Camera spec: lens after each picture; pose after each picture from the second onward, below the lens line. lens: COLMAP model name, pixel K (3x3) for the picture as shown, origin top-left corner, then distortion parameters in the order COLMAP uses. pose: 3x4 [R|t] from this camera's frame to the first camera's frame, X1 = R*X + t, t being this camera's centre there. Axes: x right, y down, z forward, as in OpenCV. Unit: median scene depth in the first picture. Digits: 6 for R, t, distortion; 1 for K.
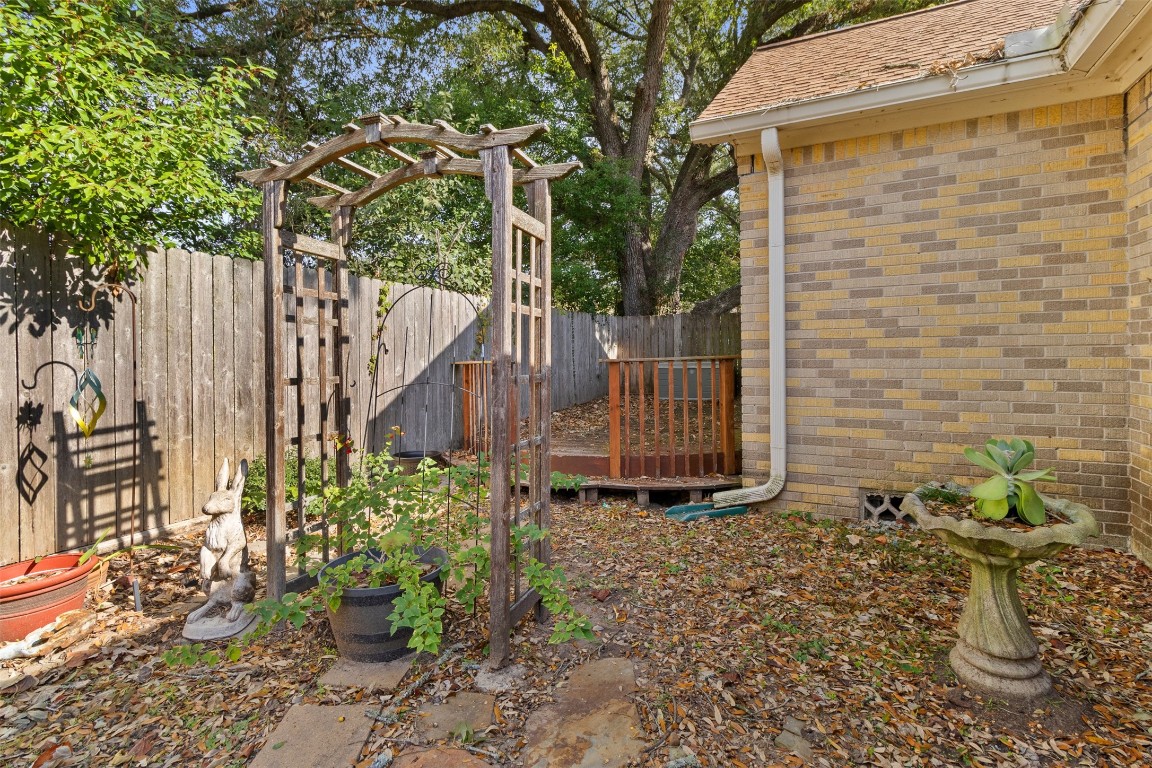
lens RADIAL K [[534.3, 0, 573.4], [0, 534.3, 374.2], [0, 0, 1]] dist [0.001309, 0.000464]
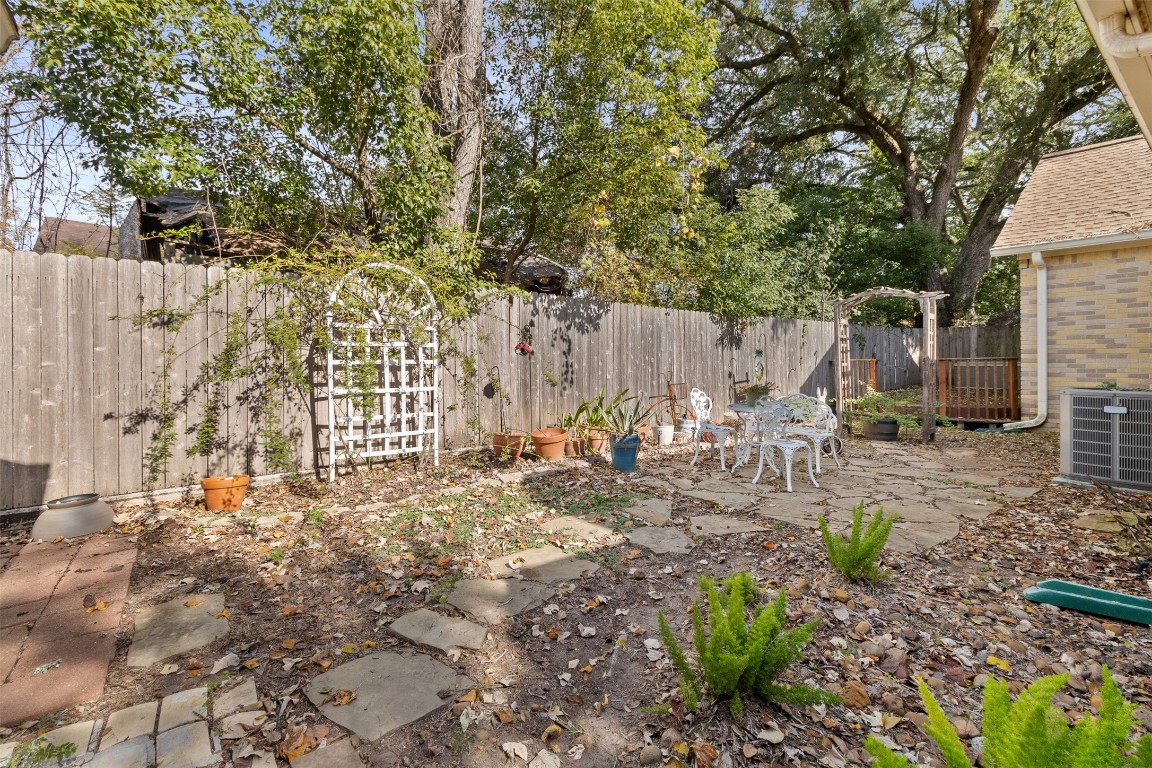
lens RADIAL K [[534.3, 0, 569.7], [0, 534.3, 365.7], [0, 0, 1]] dist [0.001309, 0.000464]
pose [[0.906953, 0.009965, -0.421115, -0.404792], [-0.017155, 0.999764, -0.013291, 0.057812], [0.420883, 0.019278, 0.906910, -1.648034]]
